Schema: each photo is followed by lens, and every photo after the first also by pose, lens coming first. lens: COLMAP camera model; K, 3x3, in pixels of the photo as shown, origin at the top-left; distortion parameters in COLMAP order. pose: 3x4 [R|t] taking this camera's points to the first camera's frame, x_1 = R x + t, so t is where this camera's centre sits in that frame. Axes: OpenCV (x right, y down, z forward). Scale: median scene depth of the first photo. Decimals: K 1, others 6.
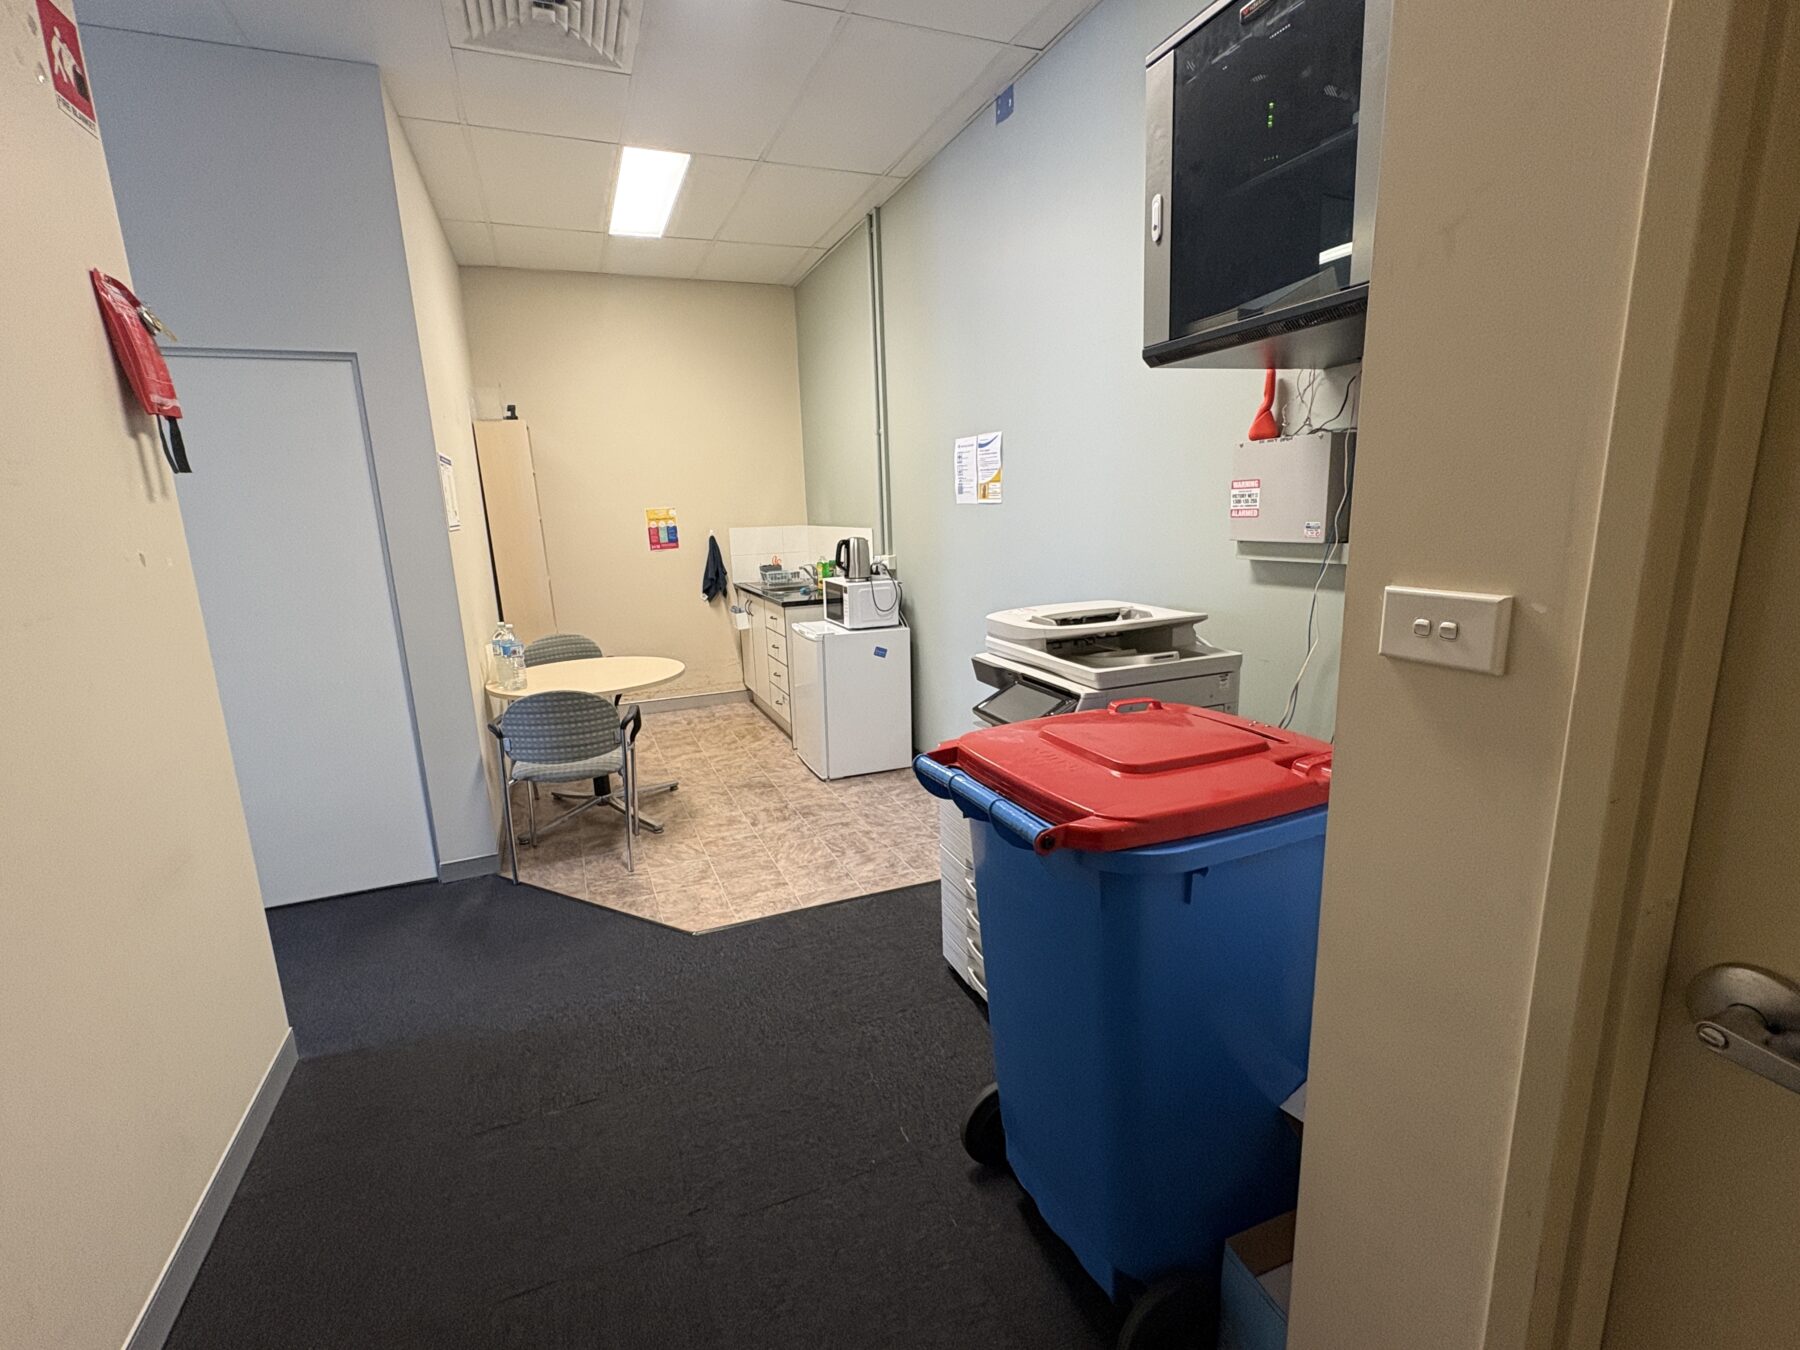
lens RADIAL K [[812.5, 0, 900.0], [0, 812.5, 675.0], [0, 0, 1]] dist [0.000522, 0.000467]
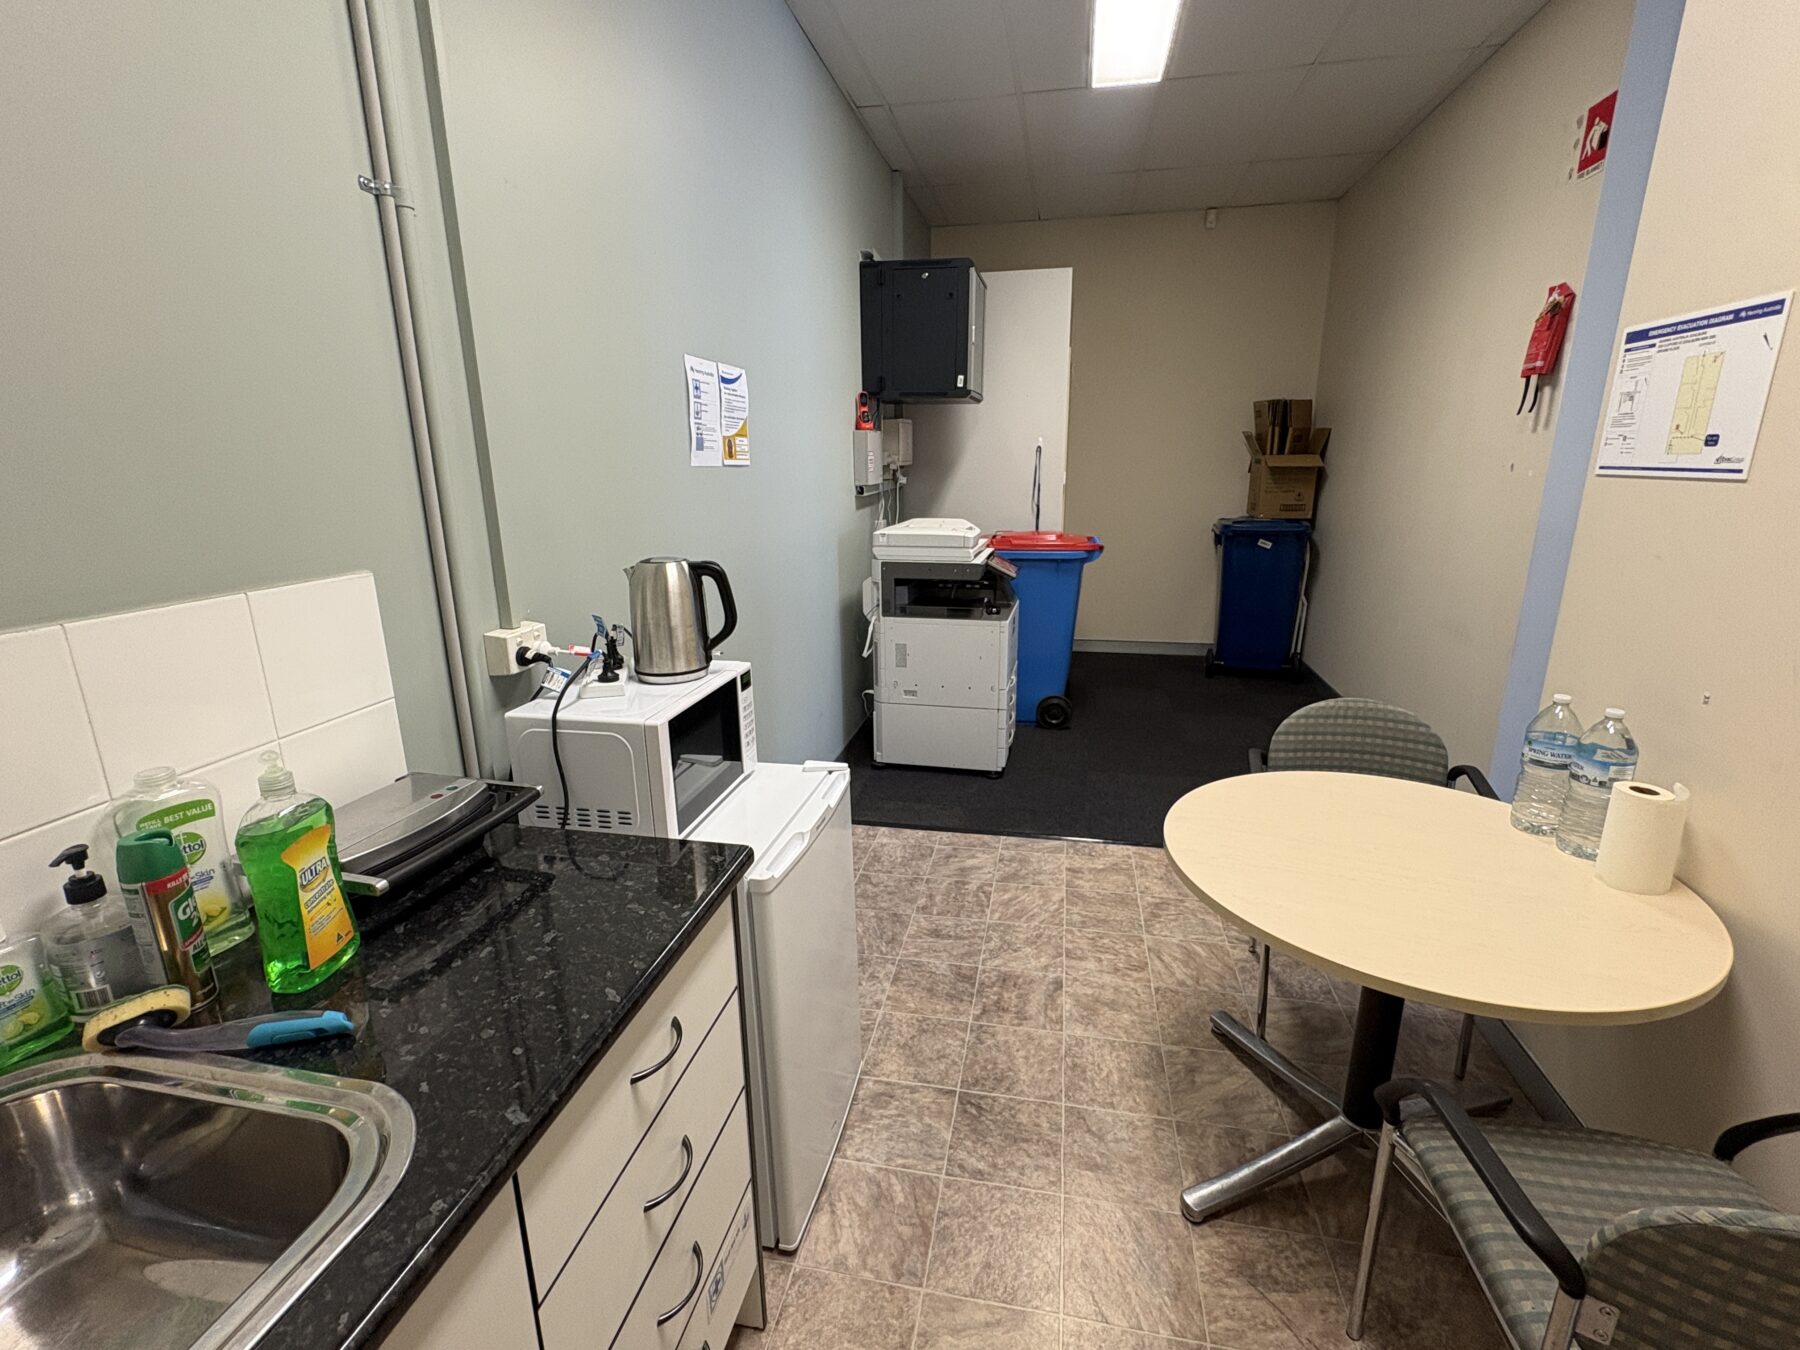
lens RADIAL K [[812.5, 0, 900.0], [0, 812.5, 675.0], [0, 0, 1]] dist [0.000522, 0.000467]
pose [[-0.825125, -0.103485, 0.555391, -0.430557], [0.157959, 0.901613, 0.402670, -0.313190], [-0.542418, 0.419982, -0.727597, 1.533618]]
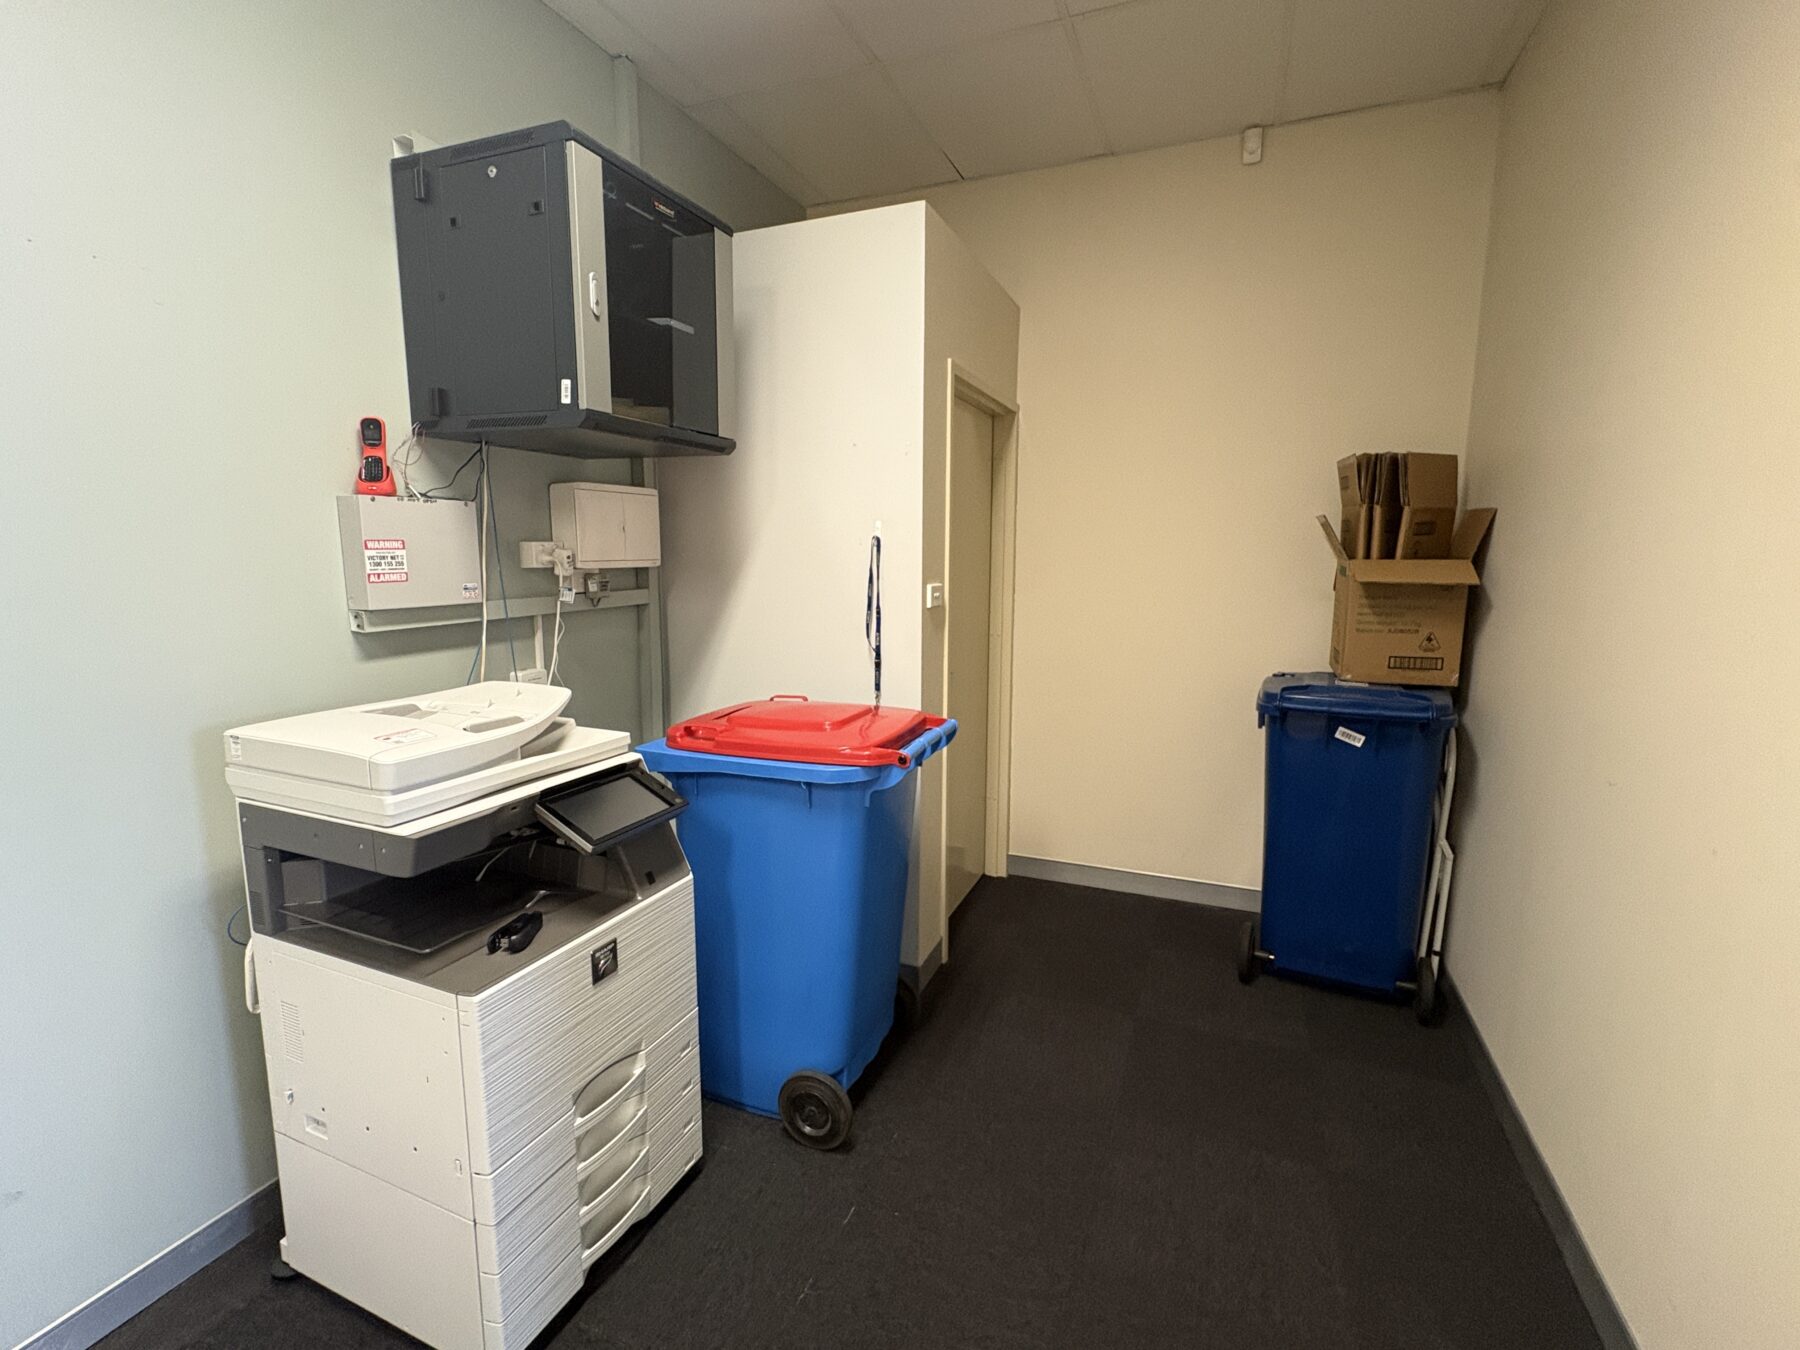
lens RADIAL K [[812.5, 0, 900.0], [0, 812.5, 675.0], [0, 0, 1]] dist [0.000522, 0.000467]
pose [[-0.708489, -0.069404, 0.702301, -0.353659], [0.171044, 0.948594, 0.266295, -0.143861], [-0.684681, 0.308792, -0.660197, 0.744169]]
